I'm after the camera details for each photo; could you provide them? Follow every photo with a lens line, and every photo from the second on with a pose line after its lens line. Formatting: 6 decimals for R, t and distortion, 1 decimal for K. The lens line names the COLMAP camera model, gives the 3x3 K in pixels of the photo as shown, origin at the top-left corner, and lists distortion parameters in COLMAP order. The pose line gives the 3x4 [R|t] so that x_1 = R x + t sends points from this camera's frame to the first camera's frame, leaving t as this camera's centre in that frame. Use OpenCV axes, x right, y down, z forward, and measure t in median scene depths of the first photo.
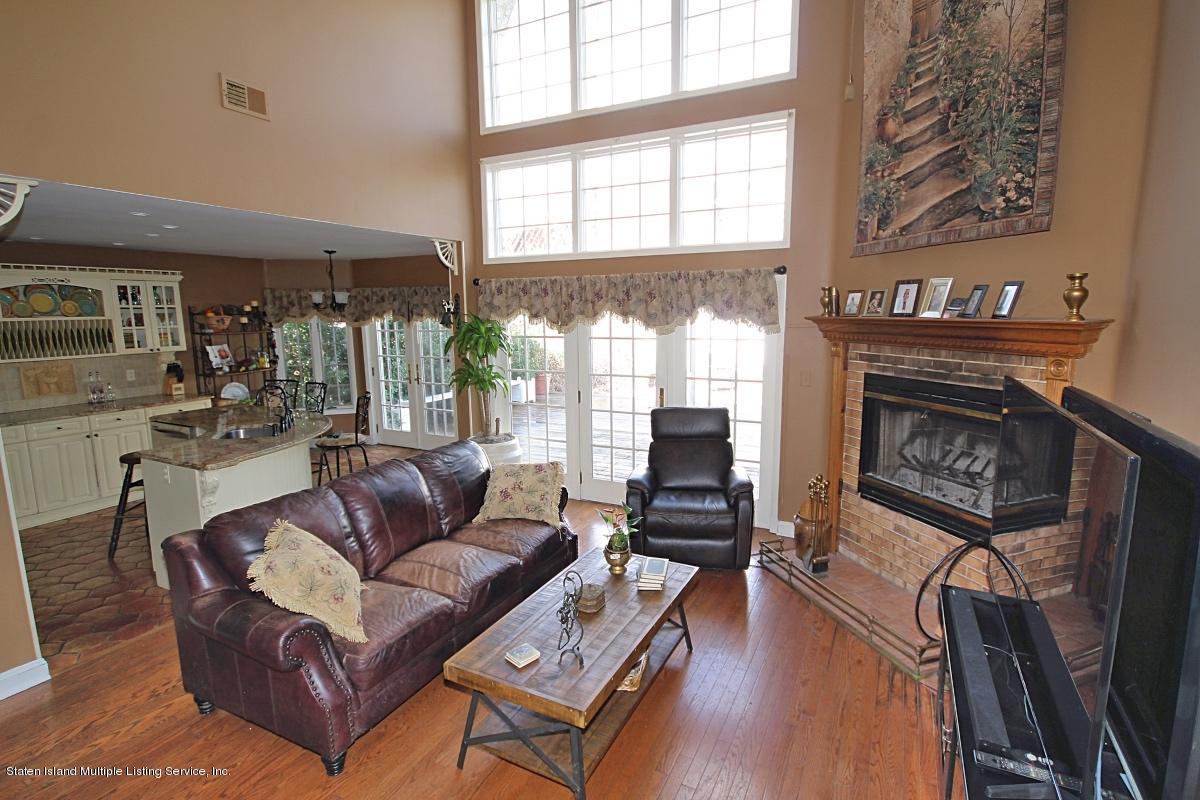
lens RADIAL K [[576.1, 0, 600.0], [0, 576.1, 400.0], [0, 0, 1]] dist [-0.001320, -0.001503]
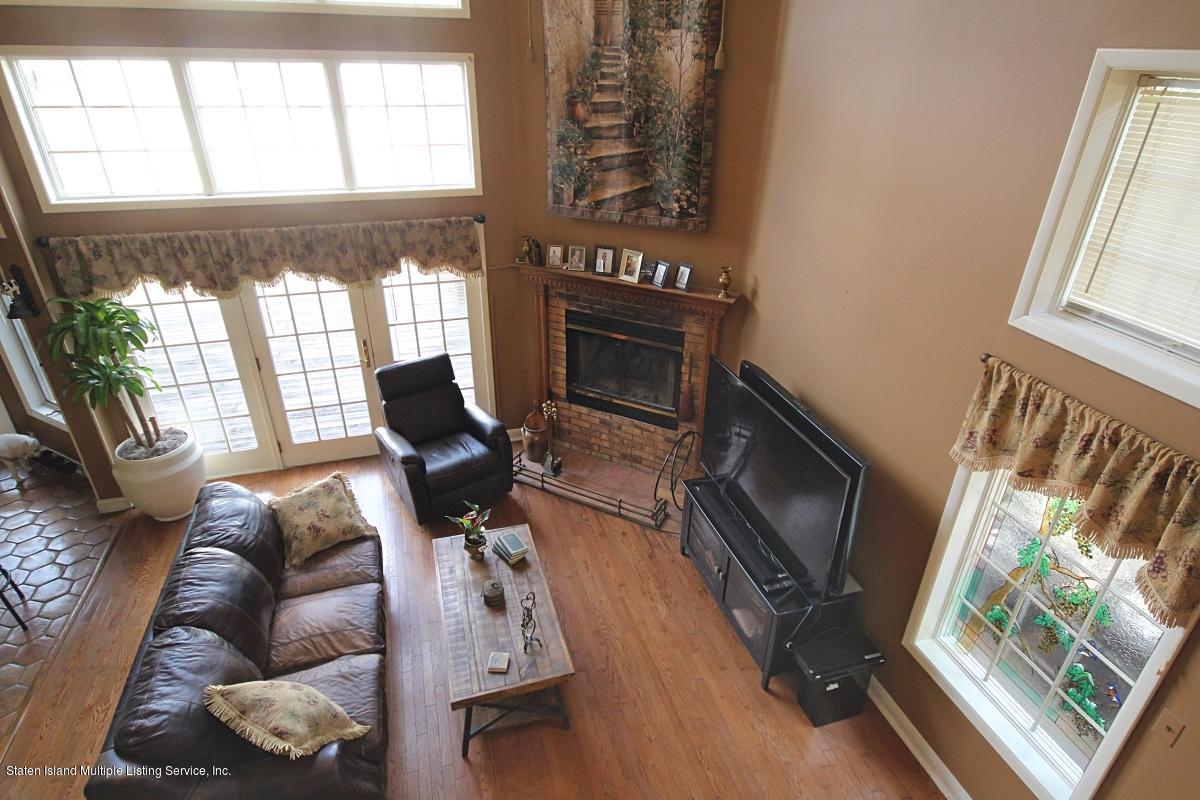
lens RADIAL K [[655.2, 0, 600.0], [0, 655.2, 400.0], [0, 0, 1]] dist [-0.000610, -0.000362]
pose [[0.716030, -0.313616, 0.623655, -0.464645], [0.091019, 0.927717, 0.362019, -0.413526], [-0.692110, -0.202452, 0.692818, -0.047340]]
